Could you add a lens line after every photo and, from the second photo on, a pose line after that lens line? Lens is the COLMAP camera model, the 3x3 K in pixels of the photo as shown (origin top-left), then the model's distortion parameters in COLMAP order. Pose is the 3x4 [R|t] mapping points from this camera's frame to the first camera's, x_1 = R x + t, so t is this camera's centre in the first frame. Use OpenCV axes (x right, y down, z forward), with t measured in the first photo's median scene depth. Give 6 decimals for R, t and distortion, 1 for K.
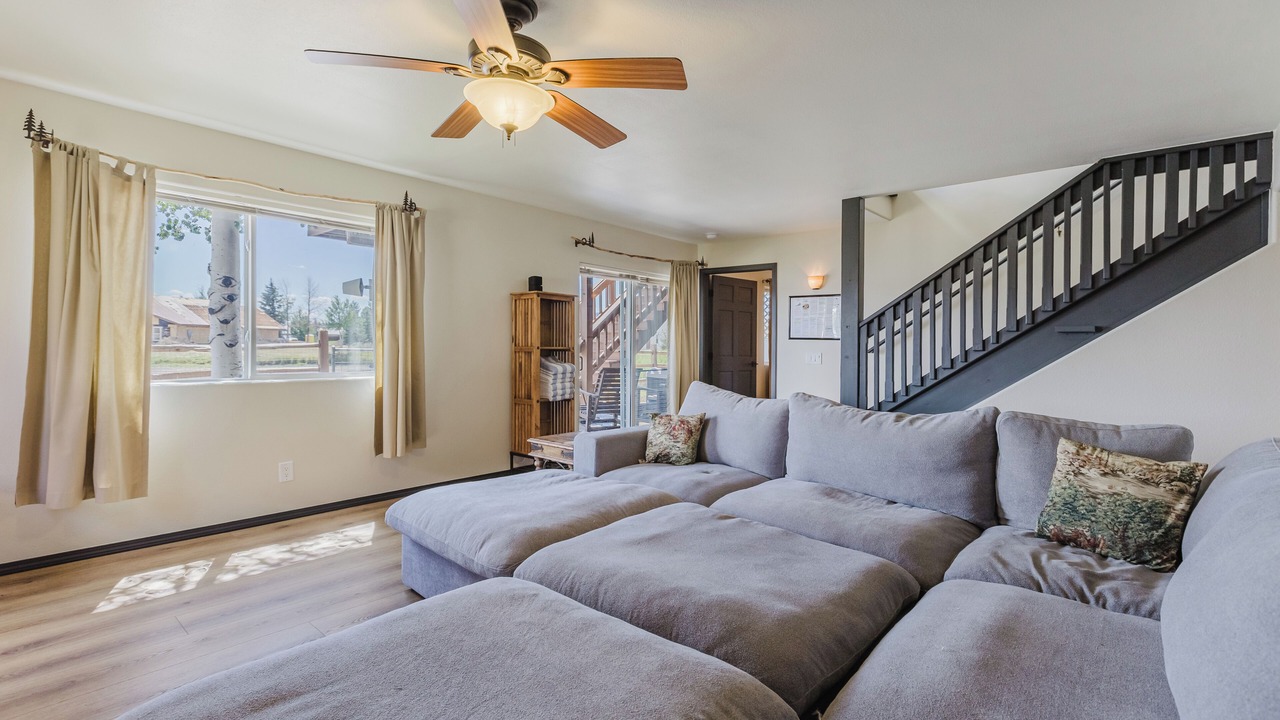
lens RADIAL K [[585.4, 0, 637.7], [0, 585.4, 363.5], [0, 0, 1]] dist [0.001287, 0.002420]
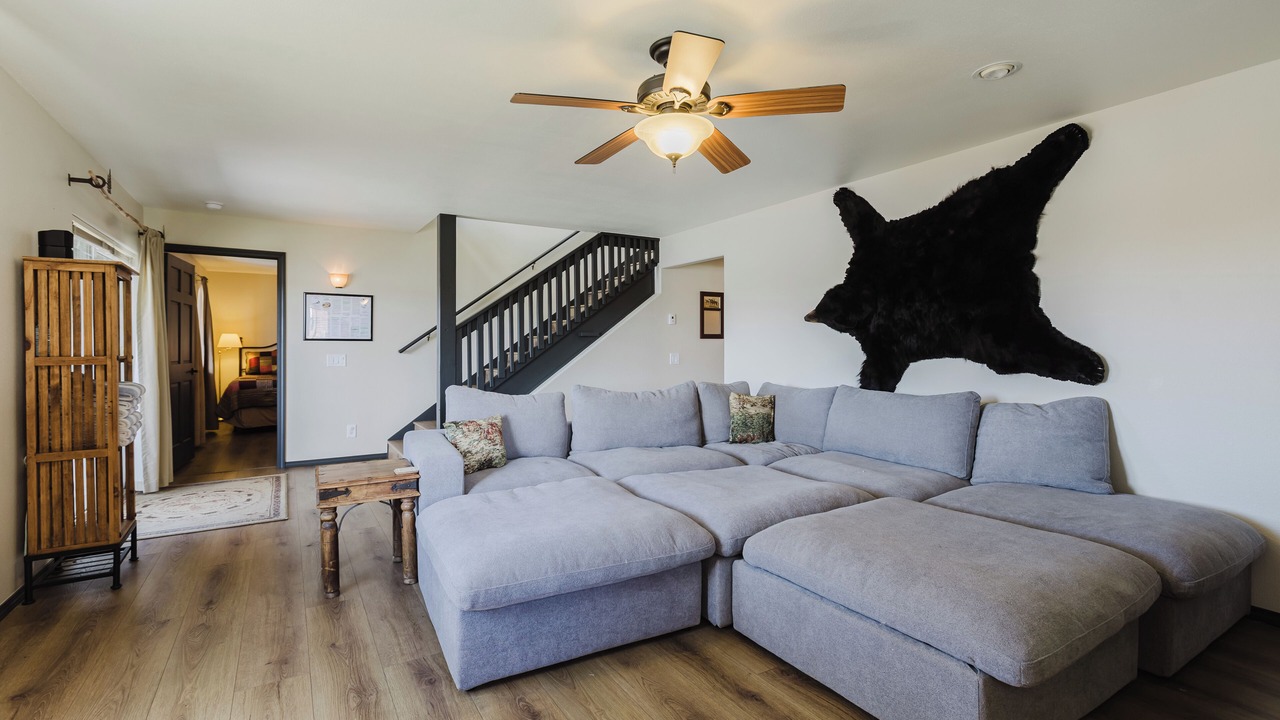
lens RADIAL K [[585.4, 0, 646.3], [0, 585.4, 356.0], [0, 0, 1]] dist [0.001287, 0.002420]
pose [[0.288420, -0.029824, 0.957039, -0.762936], [0.036620, 0.999127, 0.020099, -0.028390], [-0.956803, 0.029250, 0.289261, 0.415641]]
